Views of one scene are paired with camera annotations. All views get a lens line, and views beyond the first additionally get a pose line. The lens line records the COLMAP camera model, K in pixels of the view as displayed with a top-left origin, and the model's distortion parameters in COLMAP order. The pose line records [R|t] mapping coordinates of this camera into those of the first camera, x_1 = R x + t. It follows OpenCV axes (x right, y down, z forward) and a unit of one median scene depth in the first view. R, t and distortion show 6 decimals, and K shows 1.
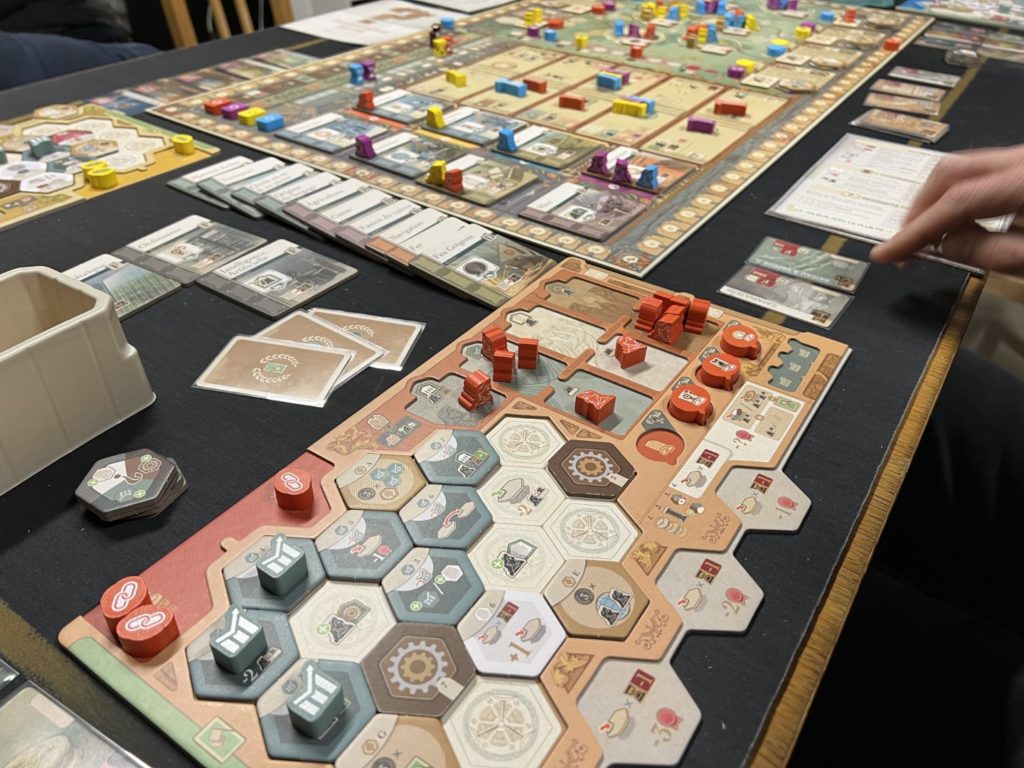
lens RADIAL K [[779.1, 0, 508.5], [0, 779.1, 381.6], [0, 0, 1]] dist [0.045889, -0.062574]
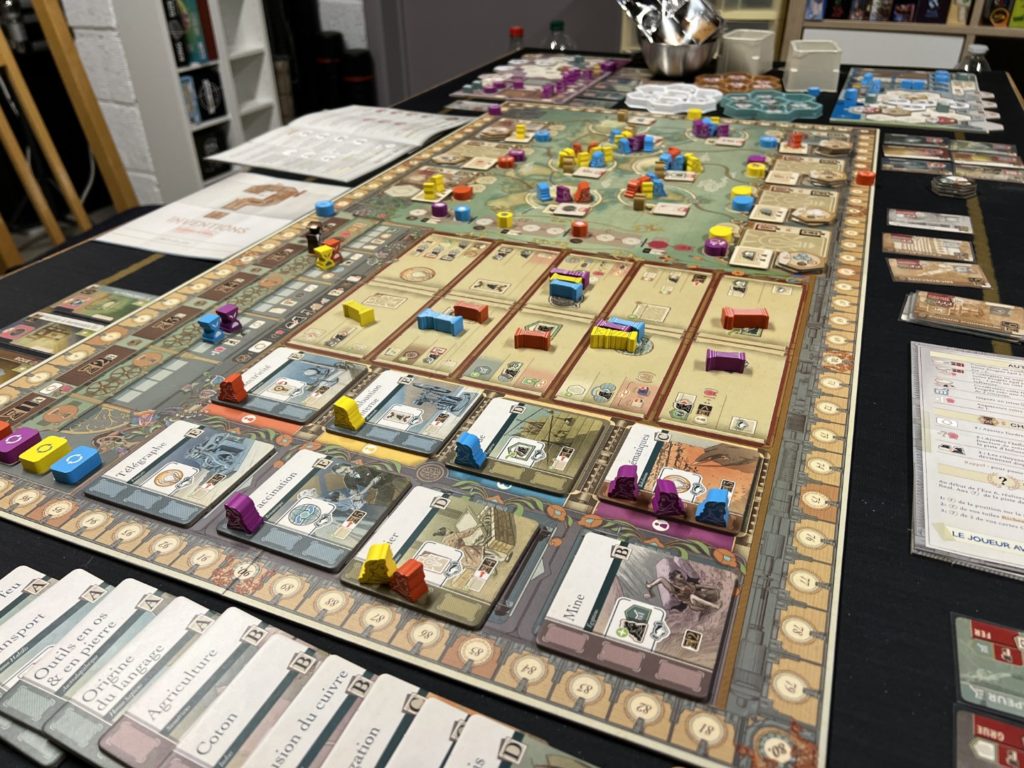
lens RADIAL K [[779.1, 0, 509.8], [0, 779.1, 377.8], [0, 0, 1]] dist [0.045889, -0.062574]
pose [[0.979094, -0.143069, 0.144588, -0.047304], [0.155442, 0.984746, -0.078192, -0.275350], [-0.131196, 0.099033, 0.986398, 0.317162]]
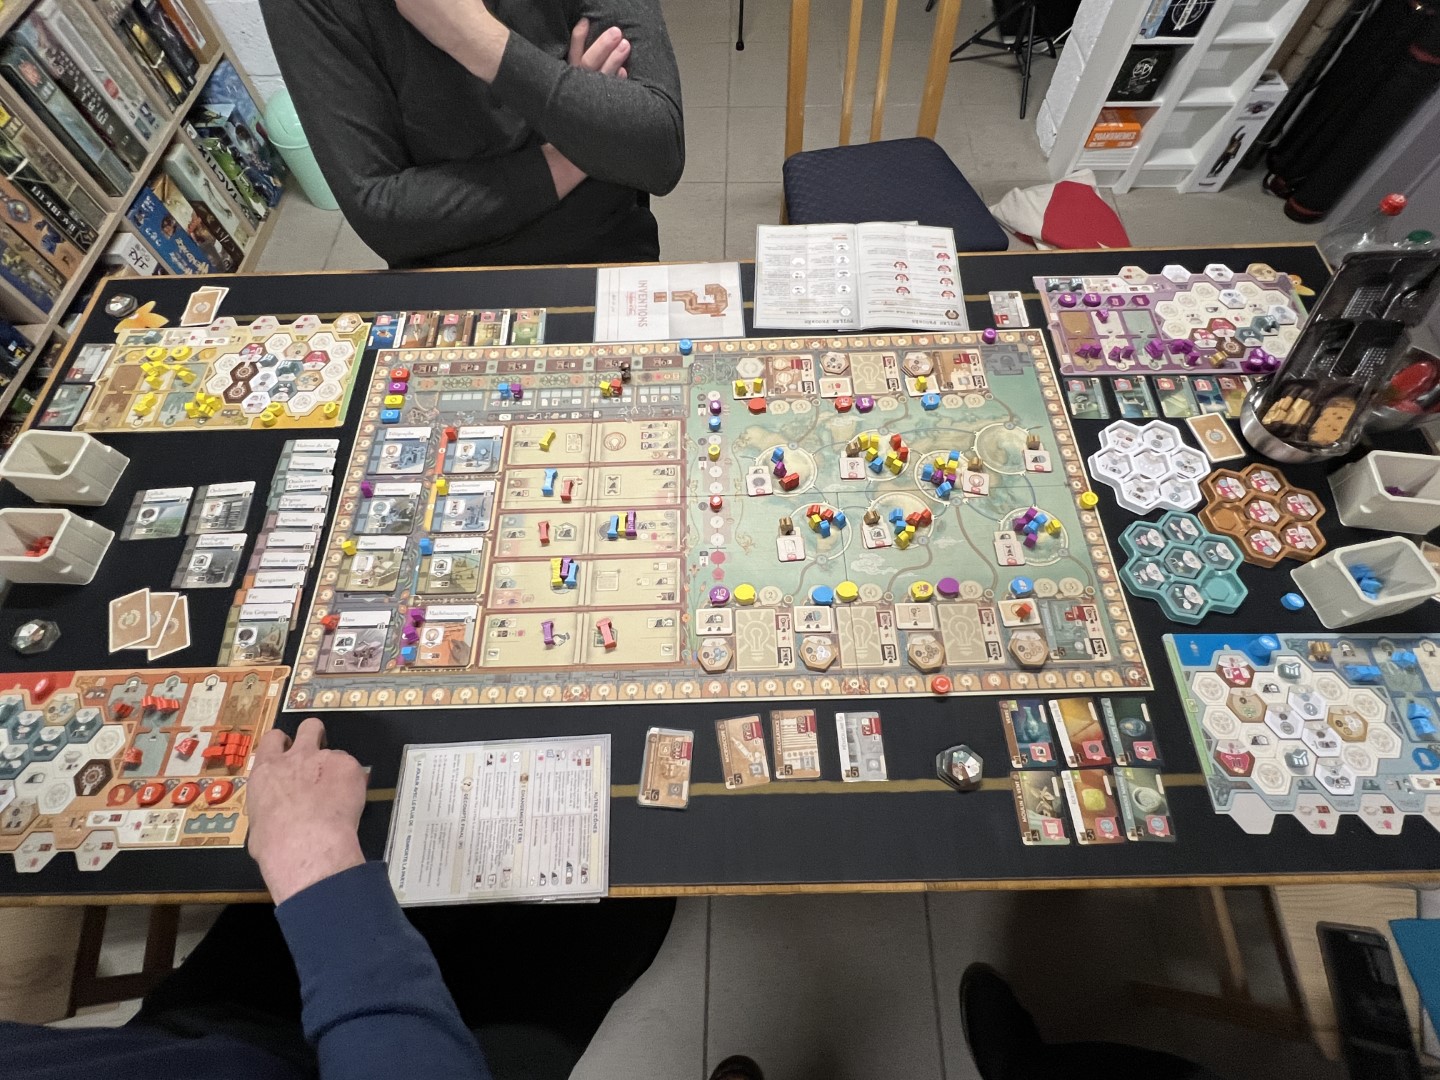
lens RADIAL K [[693.1, 0, 718.3], [0, 693.1, 540.0], [0, 0, 1]] dist [-0.001992, 0.001242]
pose [[0.579391, 0.707451, -0.404747, 0.701979], [-0.463835, 0.694531, 0.549985, -1.094788], [0.670196, -0.130921, 0.730545, 0.393967]]
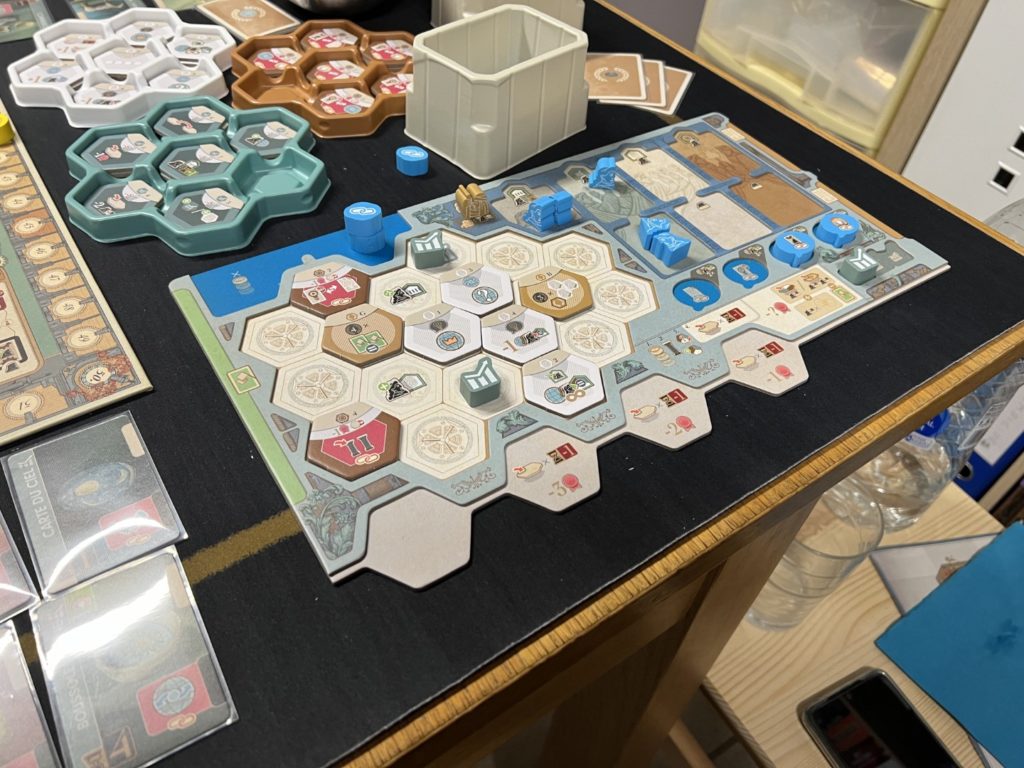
lens RADIAL K [[779.1, 0, 516.3], [0, 779.1, 385.1], [0, 0, 1]] dist [0.045889, -0.062574]
pose [[0.935318, 0.288914, -0.204228, 1.096471], [-0.251530, 0.948924, 0.190461, -0.830577], [0.248824, -0.126772, 0.960216, 1.123514]]
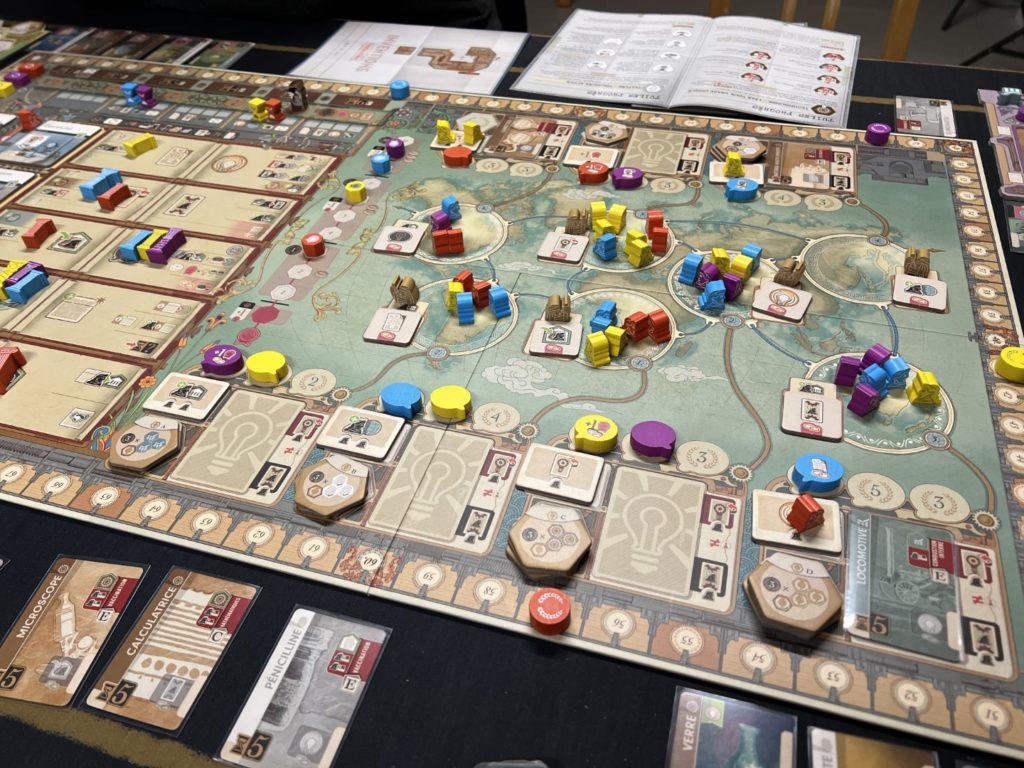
lens RADIAL K [[779.1, 0, 513.3], [0, 779.1, 388.0], [0, 0, 1]] dist [0.045889, -0.062574]
pose [[0.301955, 0.644519, -0.702437, 0.865753], [-0.540297, 0.722766, 0.430915, -0.839576], [0.785431, 0.249408, 0.566475, 0.986216]]
